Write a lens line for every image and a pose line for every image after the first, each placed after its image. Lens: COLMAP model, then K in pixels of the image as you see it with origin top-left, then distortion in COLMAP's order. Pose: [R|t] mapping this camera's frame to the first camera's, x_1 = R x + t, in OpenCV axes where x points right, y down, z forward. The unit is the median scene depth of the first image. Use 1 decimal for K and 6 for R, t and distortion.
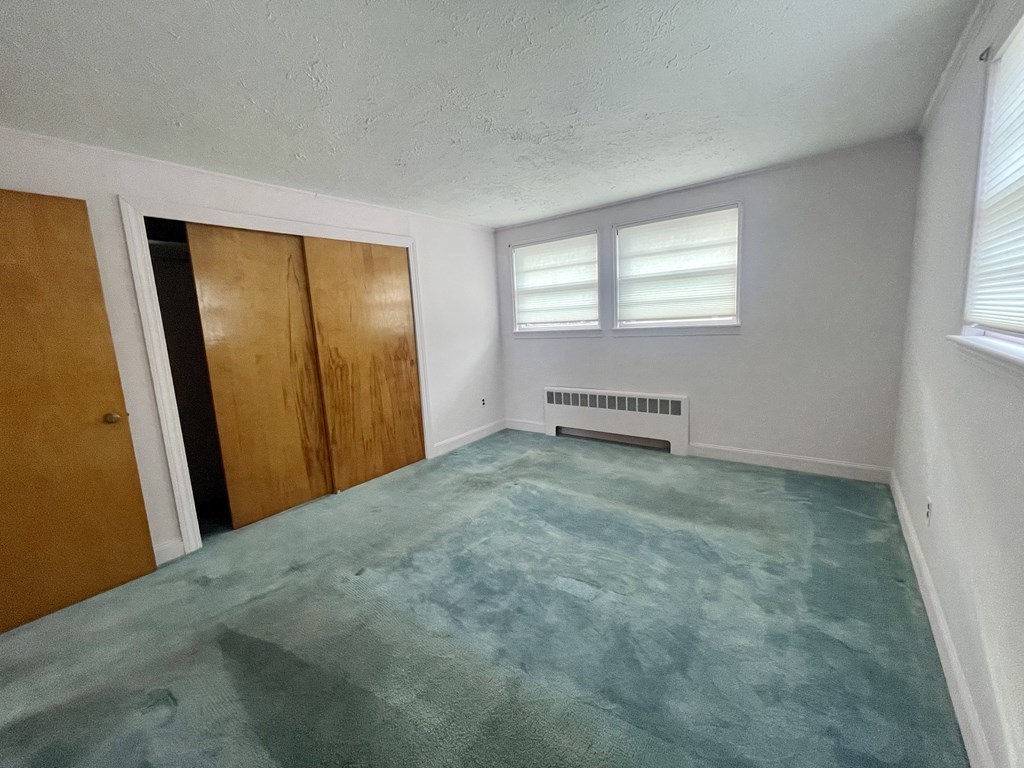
lens RADIAL K [[412.3, 0, 512.0], [0, 412.3, 384.0], [0, 0, 1]] dist [-0.006559, -0.000309]
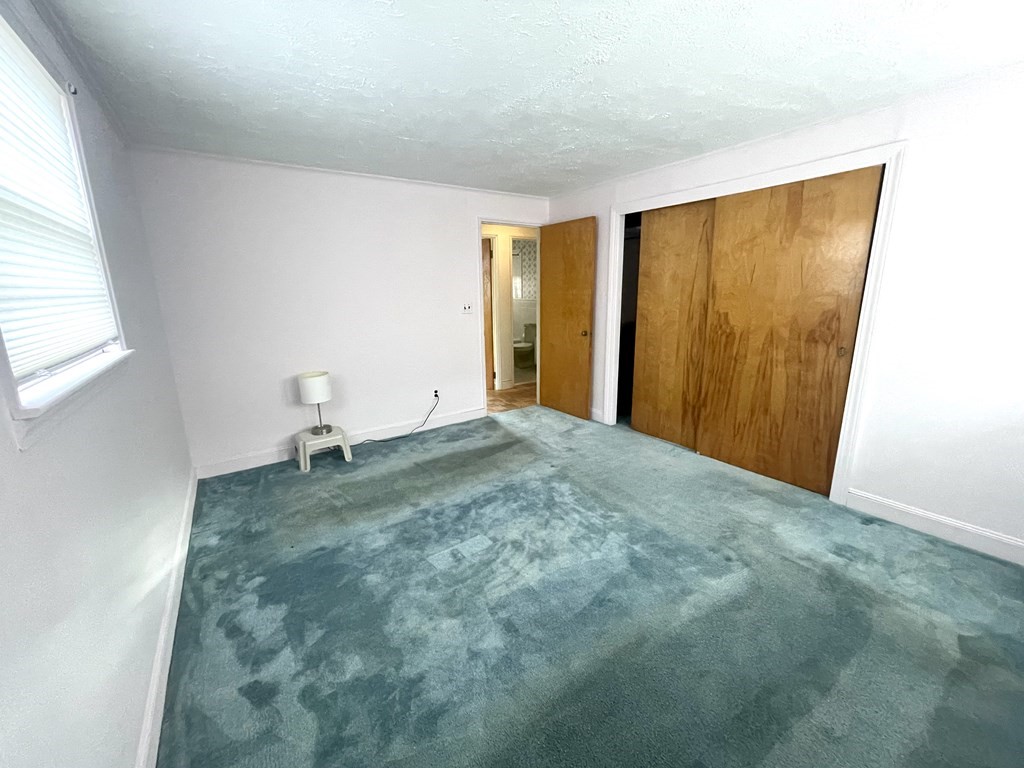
lens RADIAL K [[412.3, 0, 512.0], [0, 412.3, 384.0], [0, 0, 1]] dist [-0.006559, -0.000309]
pose [[-0.309693, 0.266738, -0.912656, 0.630716], [-0.125480, 0.939985, 0.317304, -0.172300], [0.942521, 0.212787, -0.257637, 0.813251]]
